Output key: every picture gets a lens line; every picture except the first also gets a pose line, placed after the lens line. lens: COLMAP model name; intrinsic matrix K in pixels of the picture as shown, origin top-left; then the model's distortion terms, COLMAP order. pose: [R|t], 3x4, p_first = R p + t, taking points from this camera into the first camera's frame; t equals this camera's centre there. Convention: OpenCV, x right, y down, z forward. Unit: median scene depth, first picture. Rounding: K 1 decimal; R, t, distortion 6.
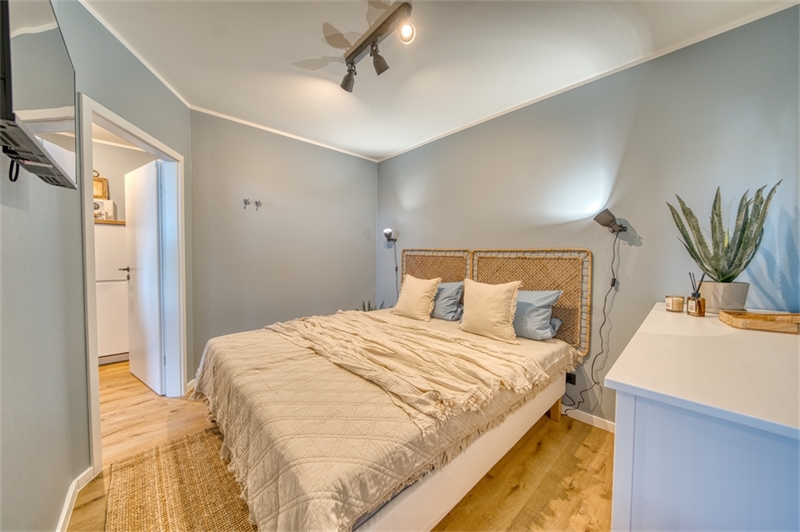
lens RADIAL K [[278.2, 0, 400.0], [0, 278.2, 266.0], [0, 0, 1]] dist [-0.001089, -0.000051]
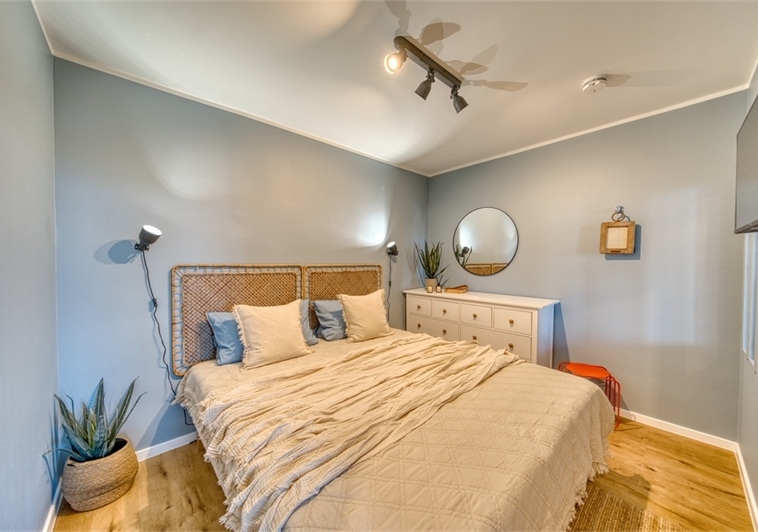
lens RADIAL K [[276.6, 0, 379.0], [0, 276.6, 266.0], [0, 0, 1]] dist [0.000718, 0.000023]
pose [[0.002280, -0.032892, 0.999456, -0.842194], [0.035629, 0.998827, 0.032790, -0.095852], [-0.999362, 0.035535, 0.003449, 0.905687]]
